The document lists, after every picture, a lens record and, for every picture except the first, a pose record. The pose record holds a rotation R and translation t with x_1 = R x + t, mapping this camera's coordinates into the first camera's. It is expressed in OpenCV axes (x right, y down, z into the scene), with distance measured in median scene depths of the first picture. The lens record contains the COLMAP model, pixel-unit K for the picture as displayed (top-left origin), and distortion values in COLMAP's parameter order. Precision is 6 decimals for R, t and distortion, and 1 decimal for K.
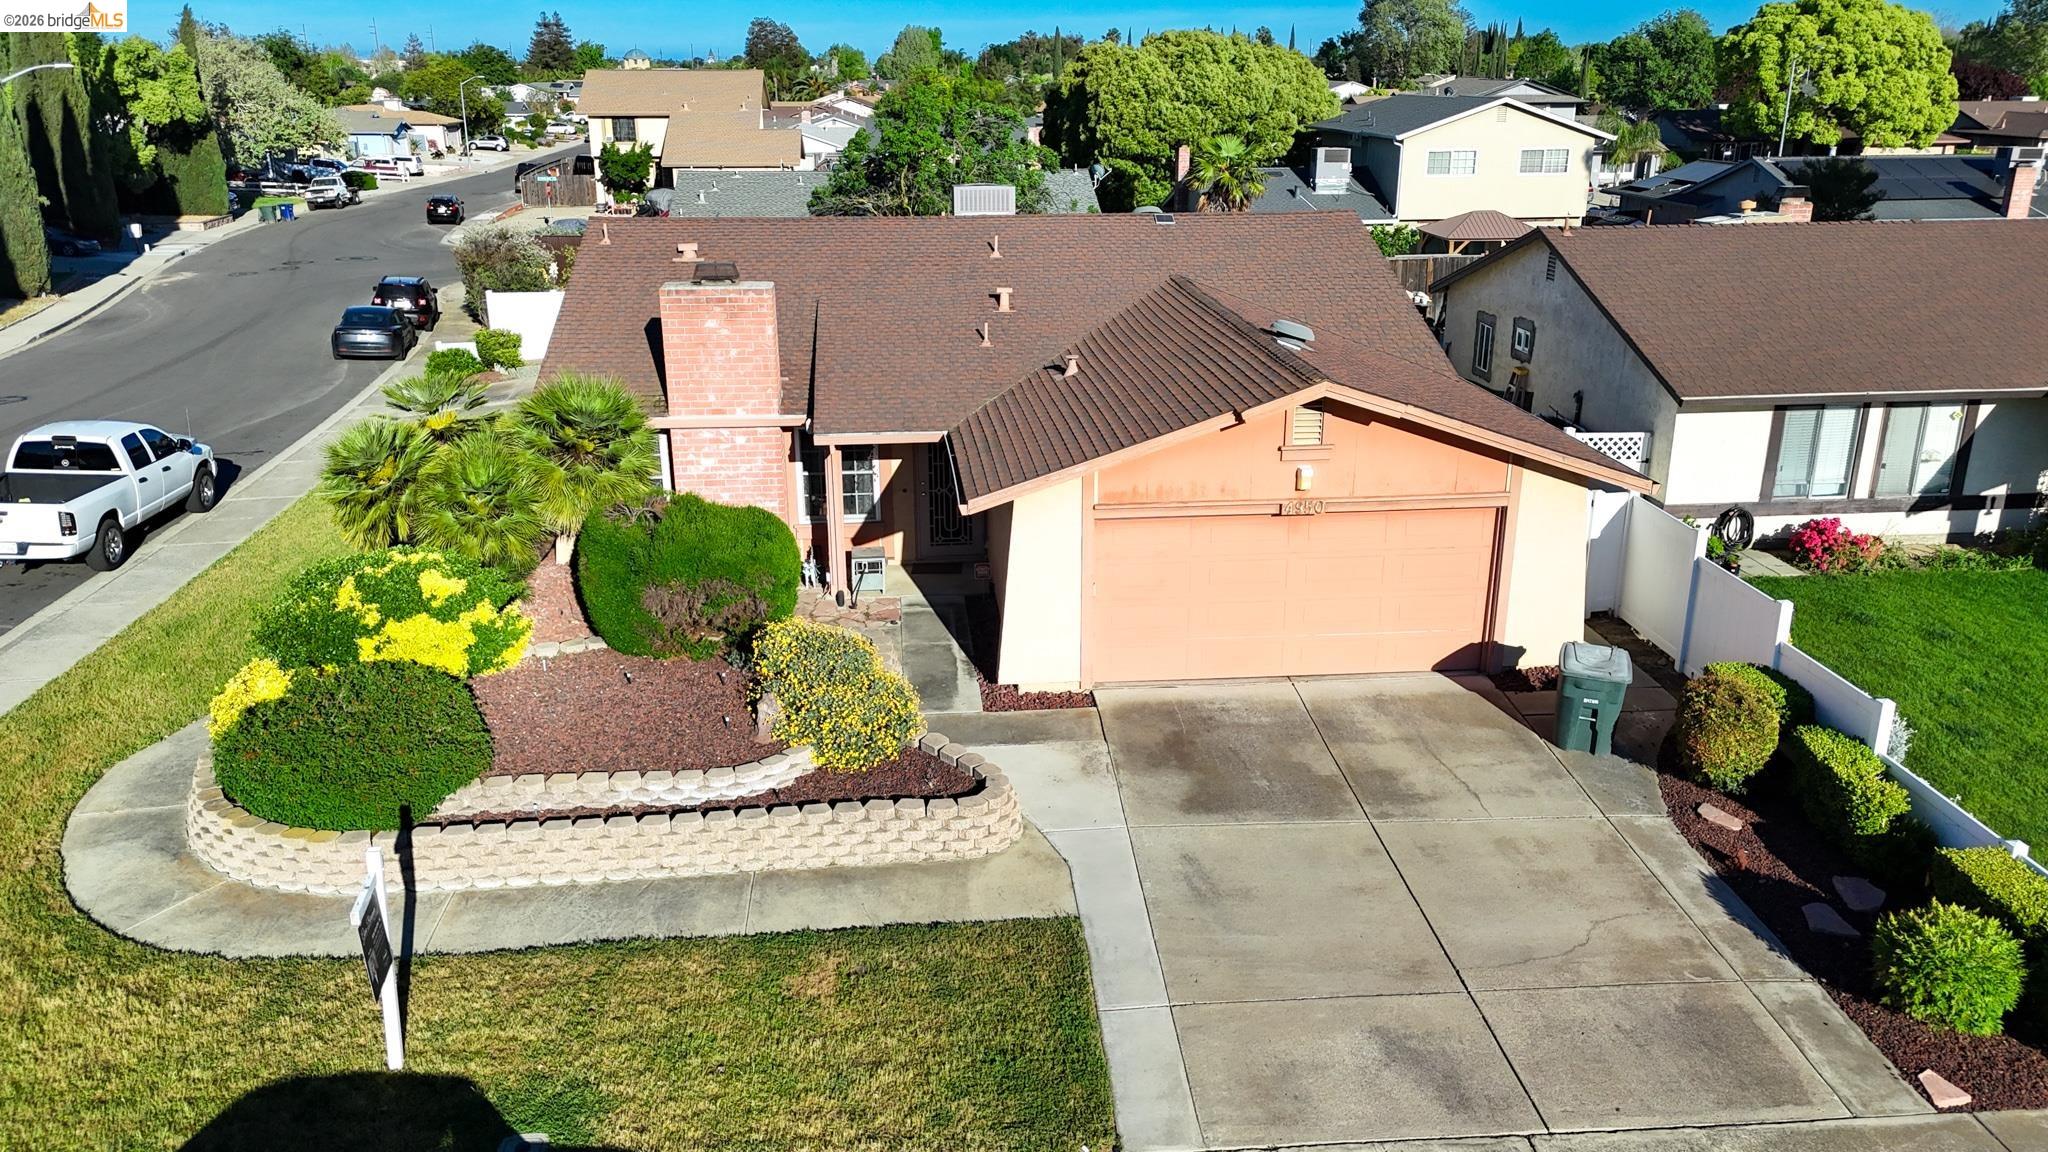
lens RADIAL K [[1480.3, 0, 1024.0], [0, 1480.3, 576.0], [0, 0, 1]] dist [0.068632, -0.068609]
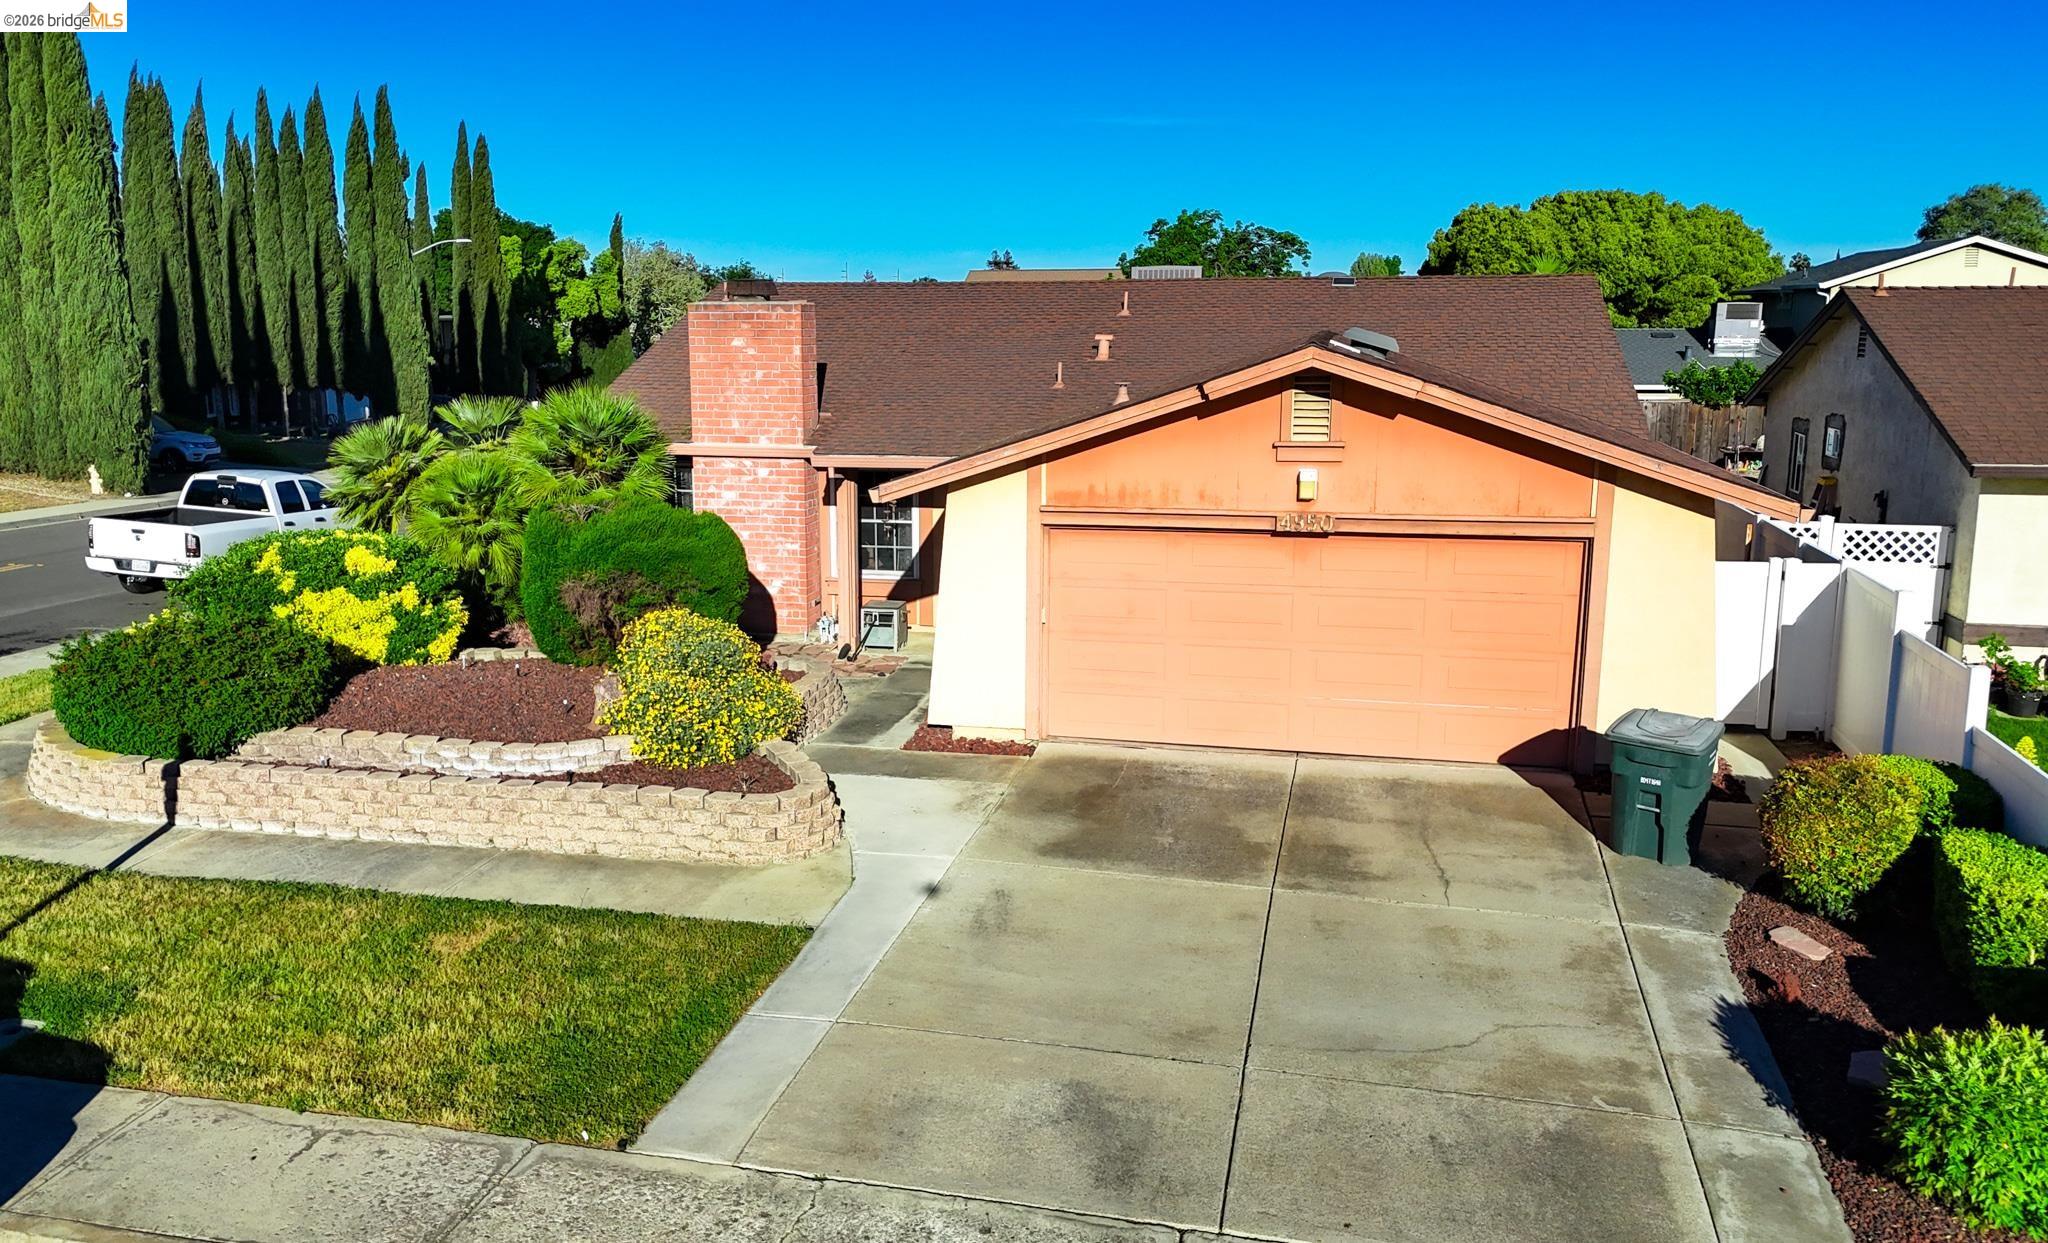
lens RADIAL K [[1598.8, 0, 956.4], [0, 1598.8, 628.9], [0, 0, 1]] dist [0.066446, -0.064121]
pose [[0.946215, 0.061150, -0.317708, 0.284409], [-0.103300, 0.987679, -0.117555, 0.126564], [0.306605, 0.144051, 0.940873, 0.153865]]
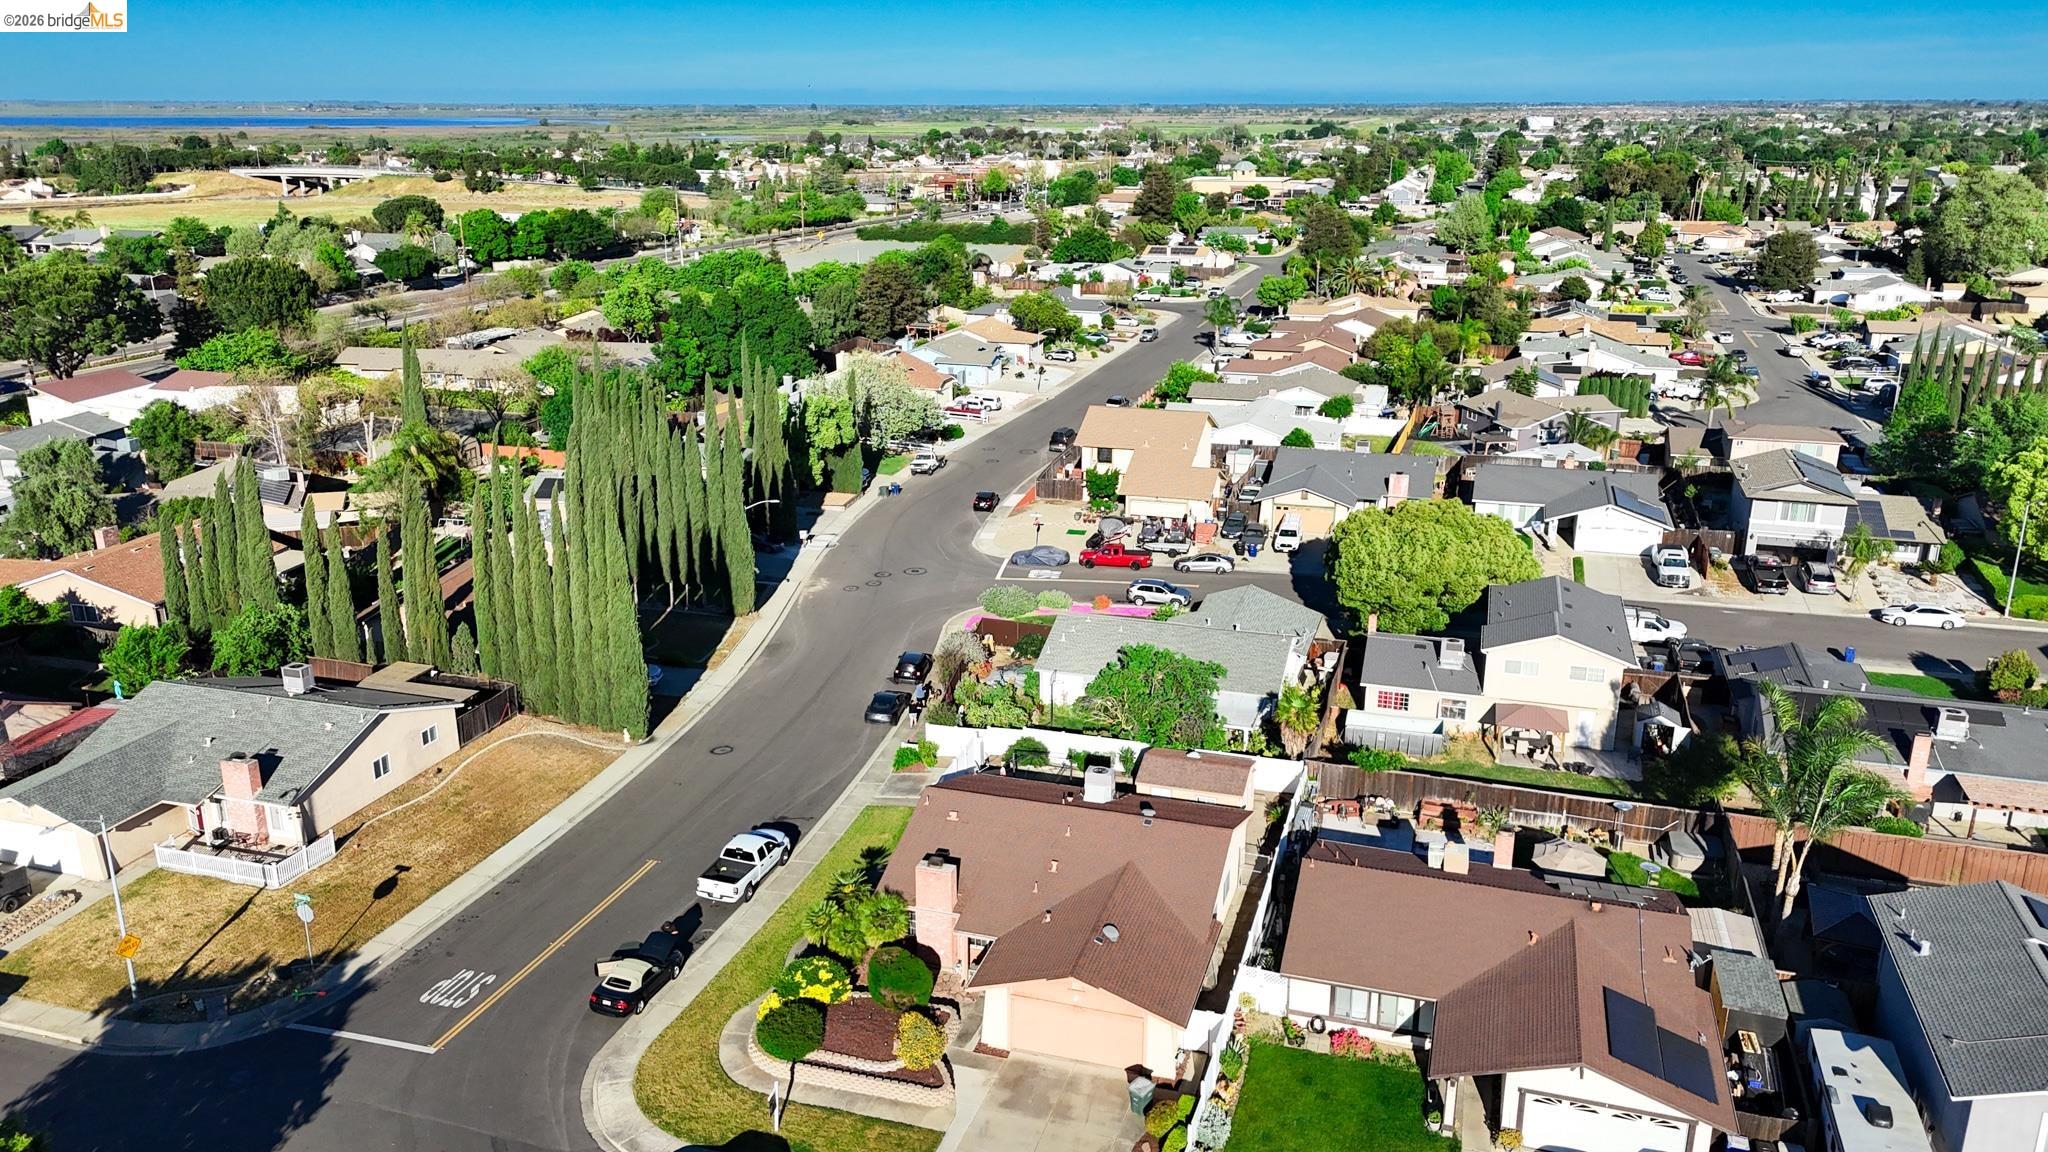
lens RADIAL K [[1480.3, 0, 1024.0], [0, 1480.3, 576.0], [0, 0, 1]] dist [0.068632, -0.068609]
pose [[0.919638, 0.113907, -0.375887, 1.122550], [-0.122374, 0.992483, 0.001361, -0.906089], [0.373217, 0.044747, 0.926664, -1.876825]]
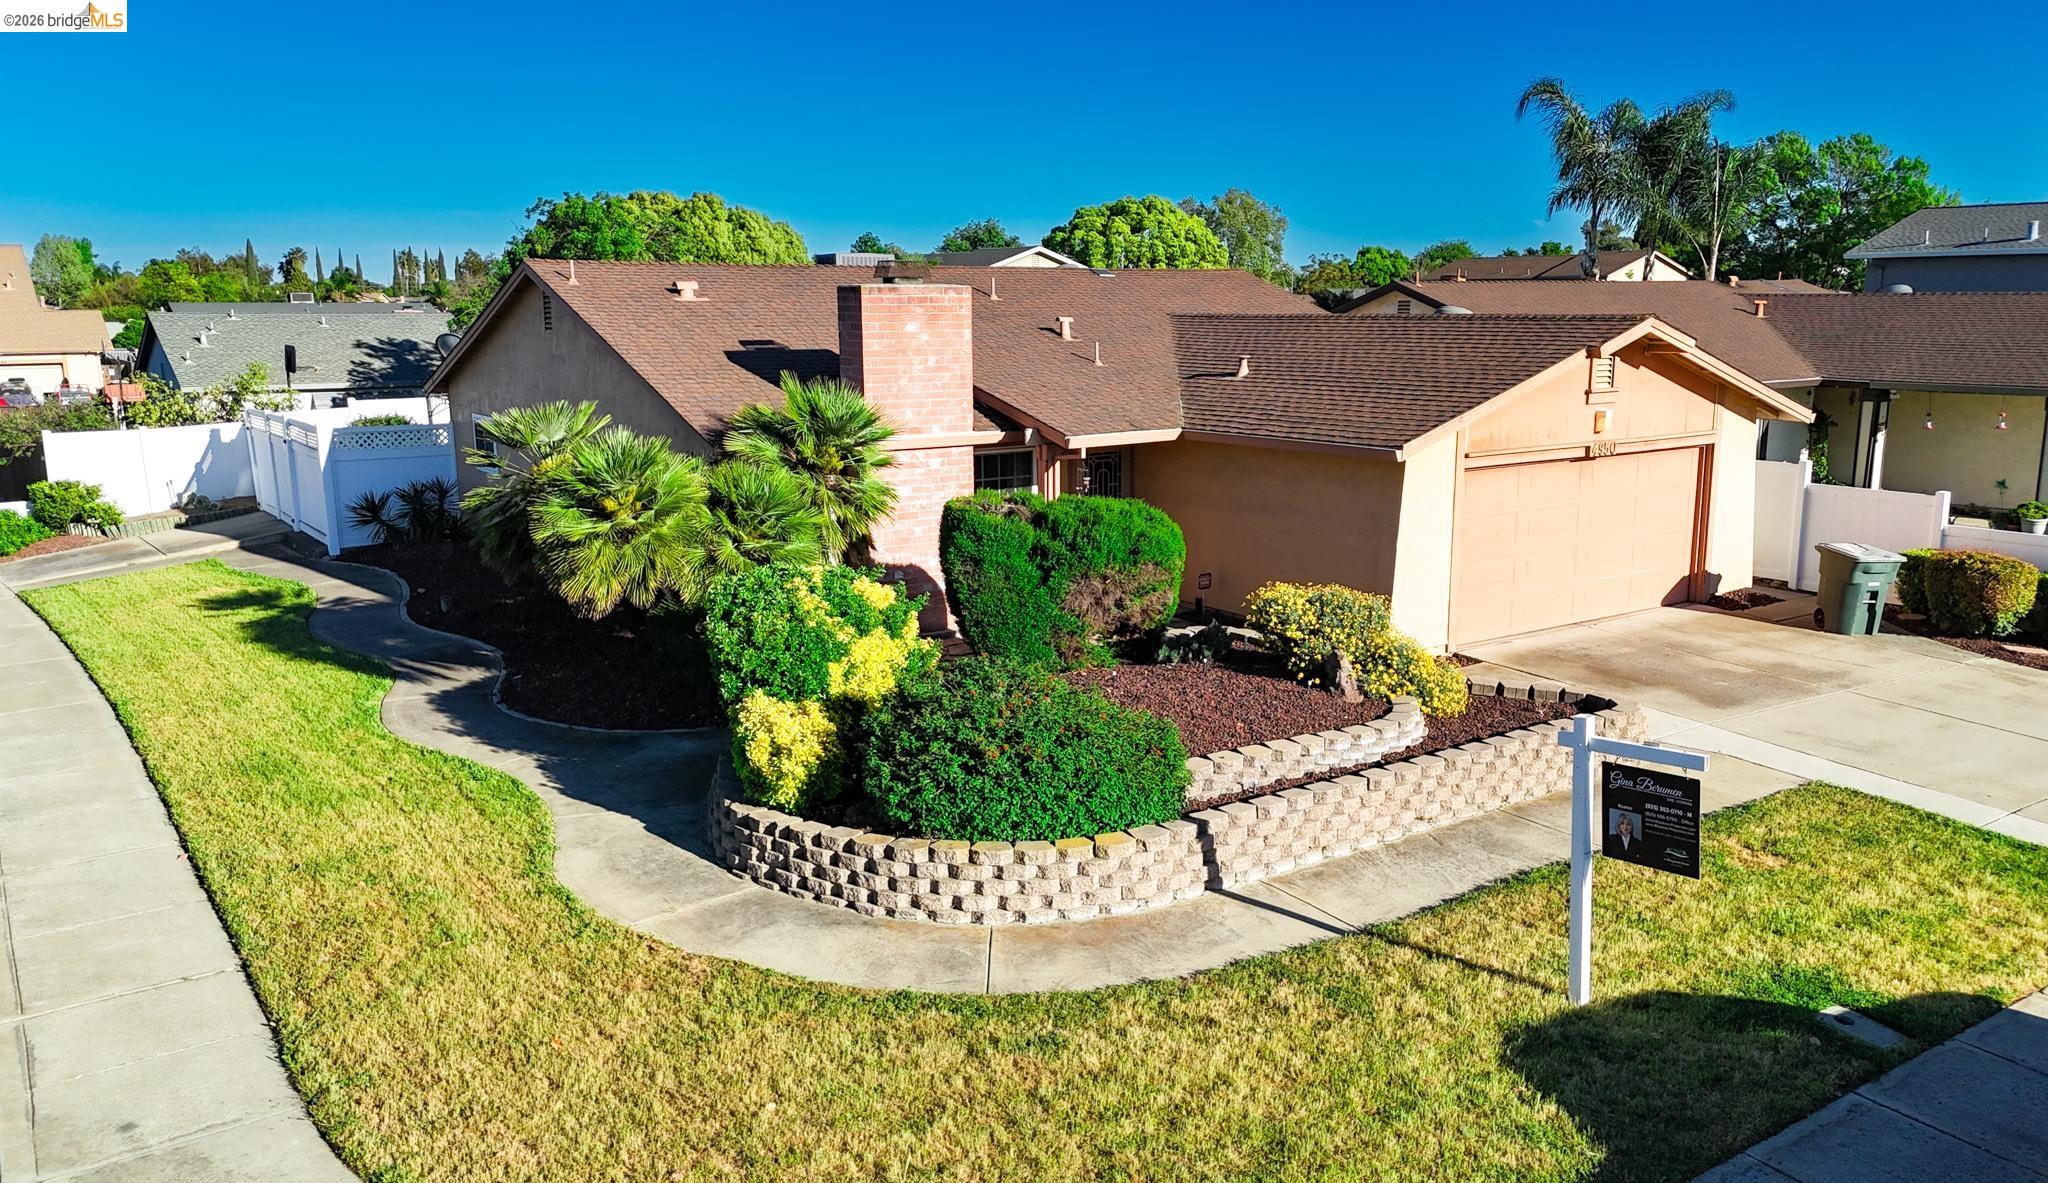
lens RADIAL K [[1538.2, 0, 1024.0], [0, 1538.2, 591.5], [0, 0, 1]] dist [0.047218, 0.000500]
pose [[0.871607, -0.093912, 0.481126, -0.698406], [0.162100, 0.981480, -0.102083, 0.097625], [-0.462629, 0.166966, 0.870688, 0.248569]]
